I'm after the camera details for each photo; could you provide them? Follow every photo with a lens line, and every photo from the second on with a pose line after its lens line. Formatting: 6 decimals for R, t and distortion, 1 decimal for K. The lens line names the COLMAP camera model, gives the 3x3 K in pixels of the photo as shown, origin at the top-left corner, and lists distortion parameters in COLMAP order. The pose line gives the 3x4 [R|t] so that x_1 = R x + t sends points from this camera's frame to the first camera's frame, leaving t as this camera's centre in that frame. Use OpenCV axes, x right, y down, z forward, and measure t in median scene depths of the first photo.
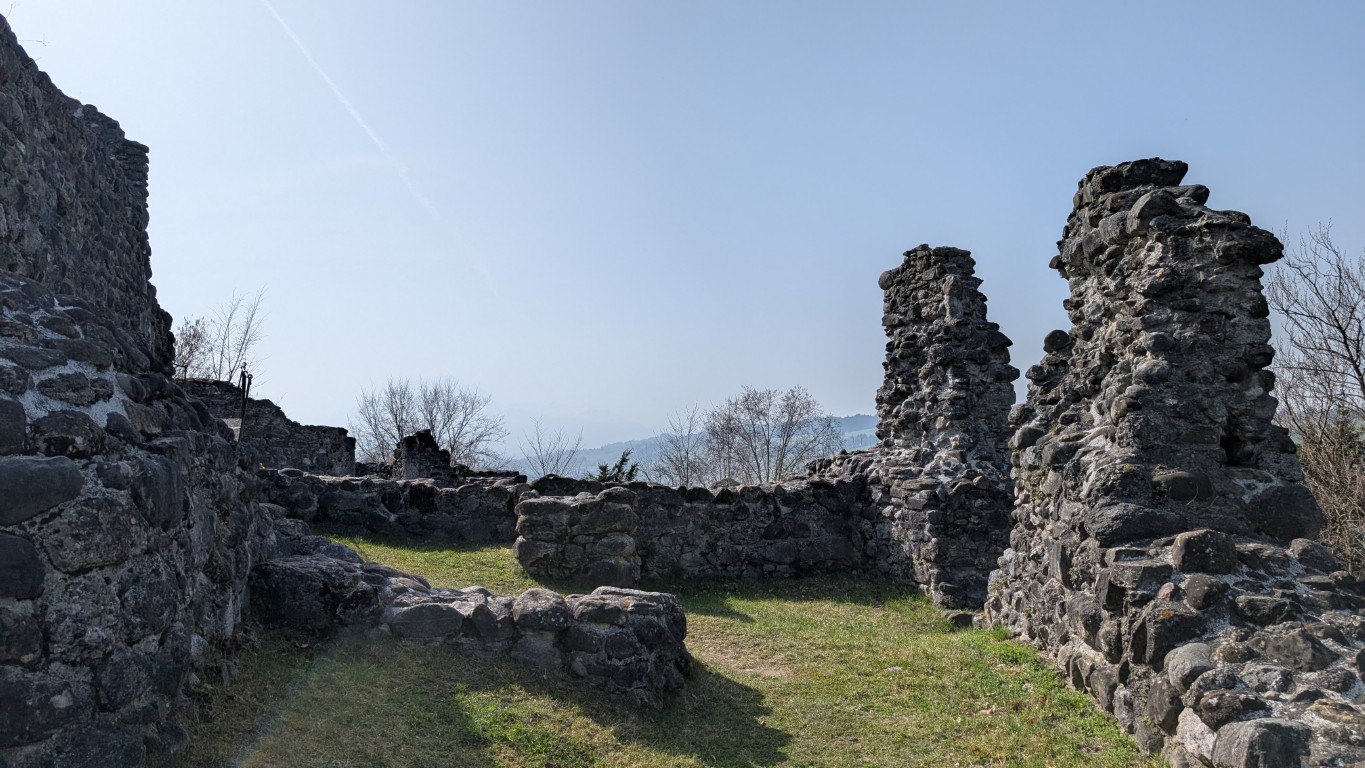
lens RADIAL K [[988.8, 0, 682.5], [0, 988.8, 384.0], [0, 0, 1]] dist [0.046114, -0.059433]
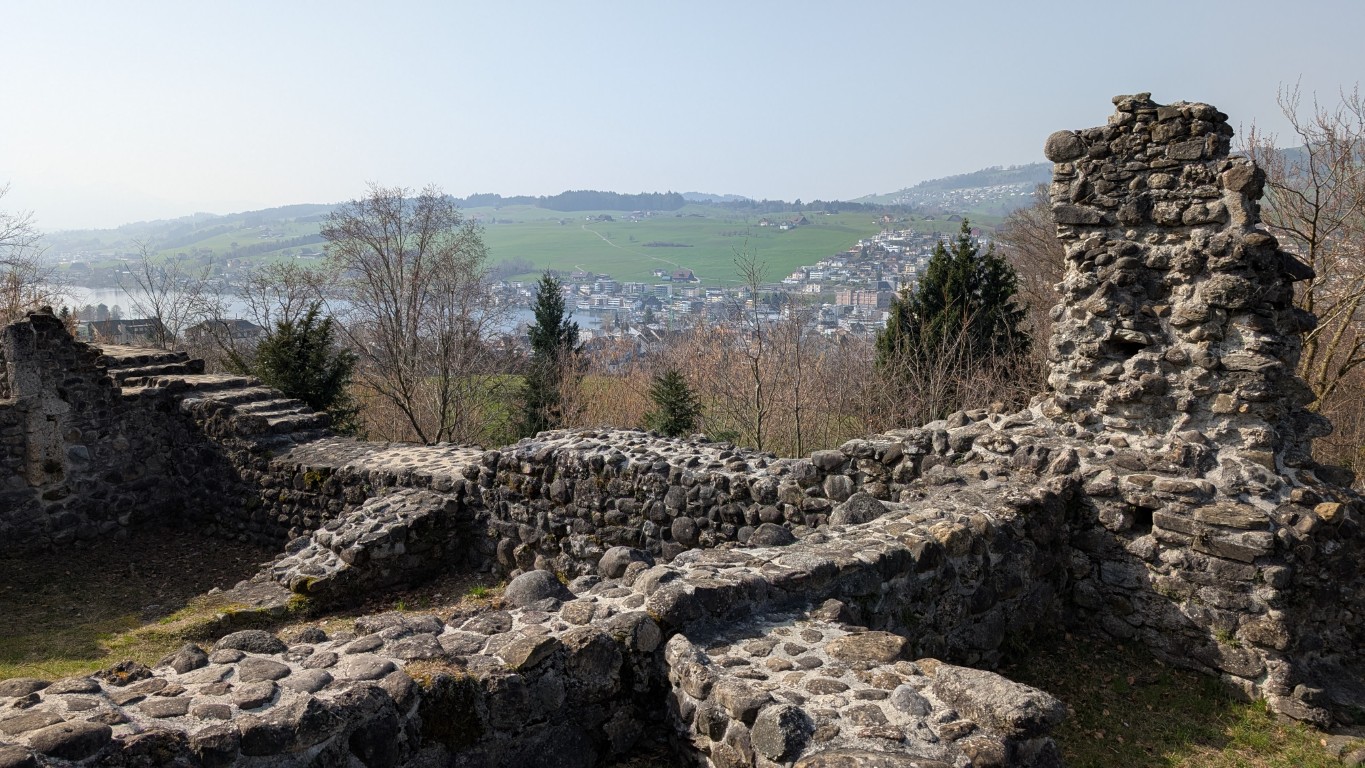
lens RADIAL K [[988.8, 0, 682.5], [0, 988.8, 384.0], [0, 0, 1]] dist [0.046114, -0.059433]
pose [[0.910952, -0.052993, 0.409094, -0.307761], [-0.035563, 0.977933, 0.205869, -0.090561], [-0.410976, -0.202085, 0.888966, 0.590235]]
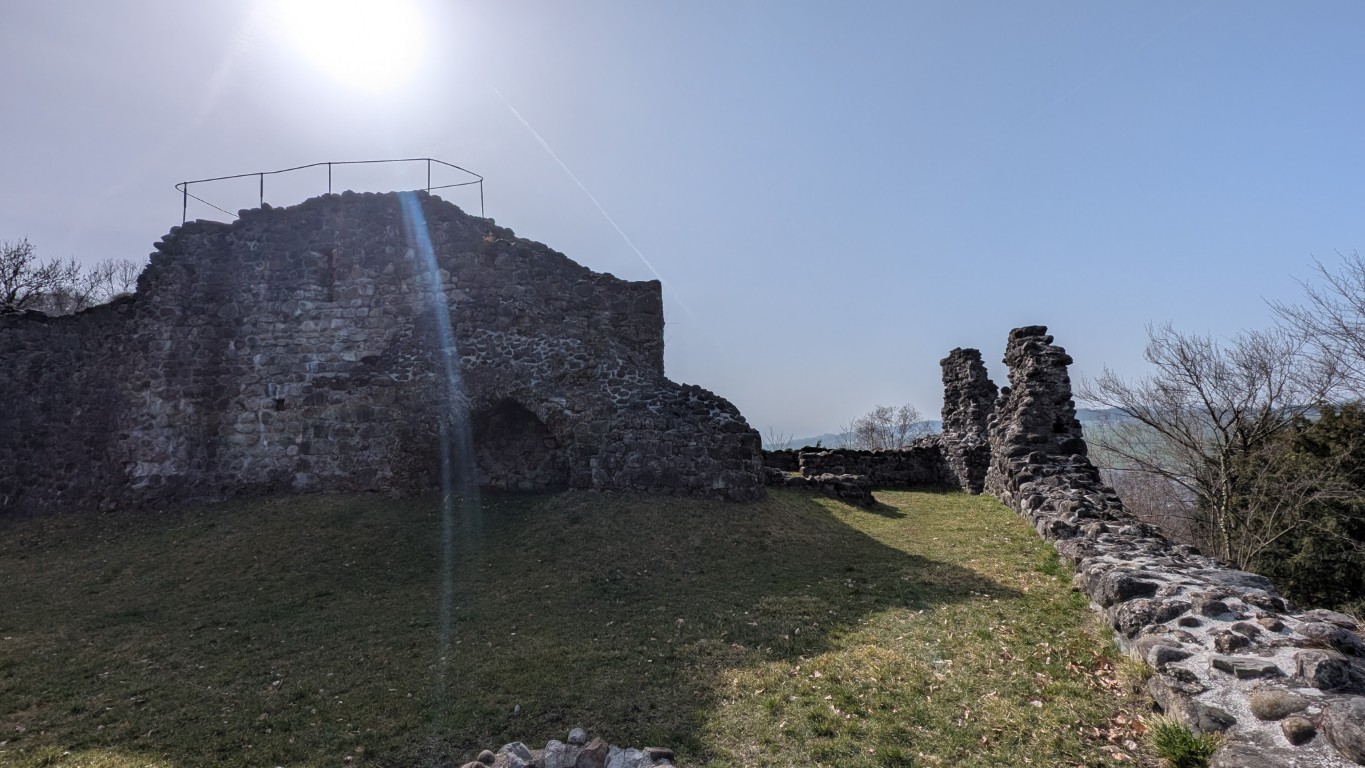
lens RADIAL K [[562.3, 0, 682.5], [0, 562.3, 384.0], [0, 0, 1]] dist [-0.009312, -0.000230]
pose [[0.963948, -0.047684, -0.261784, -0.054565], [0.037034, 0.998279, -0.045472, -0.017135], [0.263502, 0.034138, 0.964055, -0.531344]]
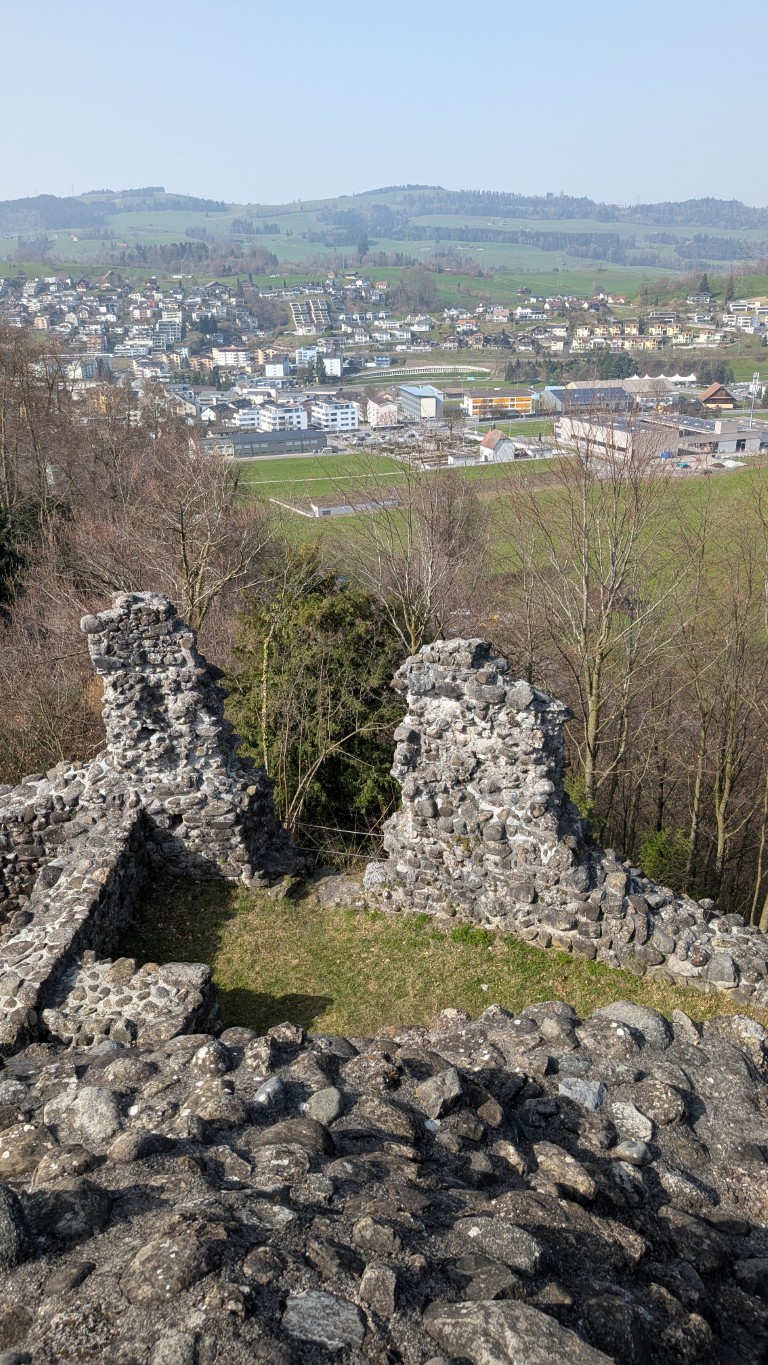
lens RADIAL K [[988.8, 0, 380.0], [0, 988.8, 663.4], [0, 0, 1]] dist [0.046114, -0.059433]
pose [[0.327089, -0.346798, 0.879059, -0.734711], [-0.052786, 0.922070, 0.383407, -0.560403], [-0.943518, -0.171810, 0.283293, 0.454194]]
